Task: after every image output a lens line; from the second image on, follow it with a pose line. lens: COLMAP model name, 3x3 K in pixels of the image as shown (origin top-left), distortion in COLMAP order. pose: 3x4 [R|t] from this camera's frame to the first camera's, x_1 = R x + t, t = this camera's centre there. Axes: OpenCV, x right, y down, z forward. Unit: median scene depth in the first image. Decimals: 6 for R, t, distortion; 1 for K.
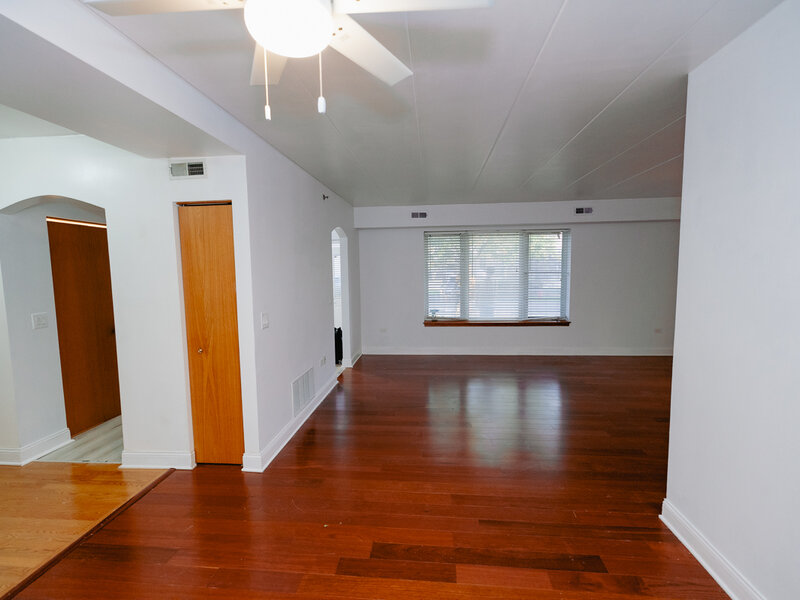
lens RADIAL K [[381.7, 0, 400.0], [0, 381.7, 300.0], [0, 0, 1]] dist [-0.000714, -0.000086]
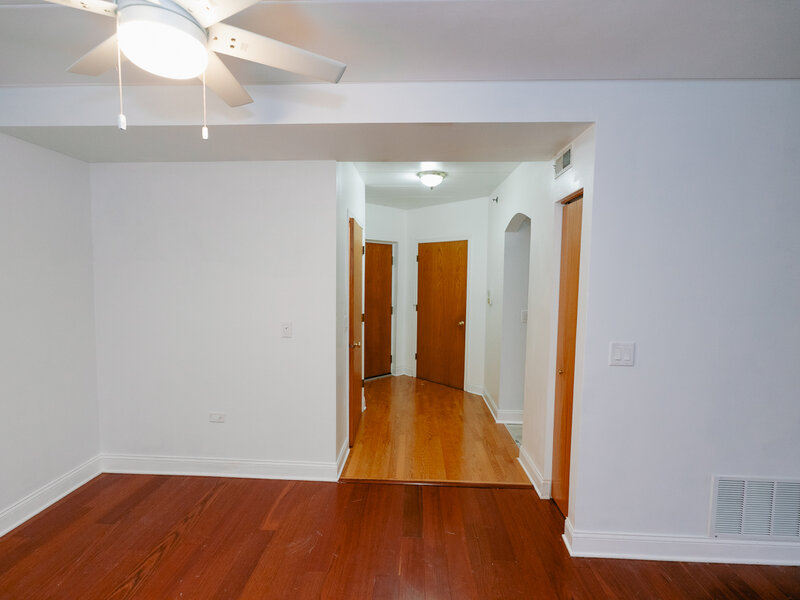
lens RADIAL K [[396.7, 0, 398.0], [0, 396.7, 305.0], [0, 0, 1]] dist [0.001060, 0.001161]
pose [[0.060983, 0.095660, -0.993544, 0.297318], [-0.099947, 0.990979, 0.089278, -0.054013], [0.993122, 0.093858, 0.069994, 0.518671]]
